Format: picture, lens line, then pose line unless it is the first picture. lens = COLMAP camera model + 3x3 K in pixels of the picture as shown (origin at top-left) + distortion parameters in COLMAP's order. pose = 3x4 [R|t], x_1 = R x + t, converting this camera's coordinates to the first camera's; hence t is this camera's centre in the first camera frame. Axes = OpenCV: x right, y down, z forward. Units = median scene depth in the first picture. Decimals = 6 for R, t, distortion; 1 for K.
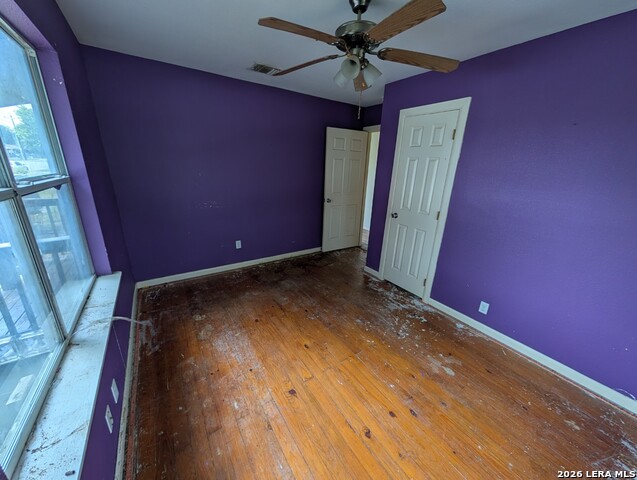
lens RADIAL K [[240.9, 0, 318.5], [0, 240.9, 240.0], [0, 0, 1]] dist [-0.003066, 0.000044]
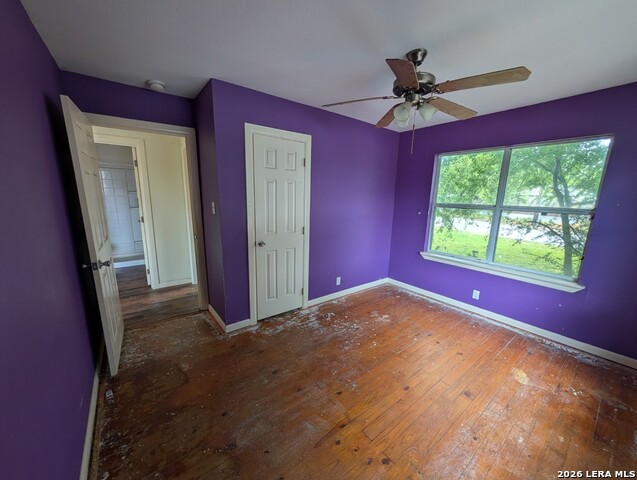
lens RADIAL K [[240.9, 0, 318.5], [0, 240.9, 240.0], [0, 0, 1]] dist [-0.003066, 0.000044]
pose [[-0.053018, -0.232579, 0.971131, -0.622110], [0.277165, 0.930862, 0.238067, -0.307320], [-0.959359, 0.281785, 0.015110, 0.911598]]
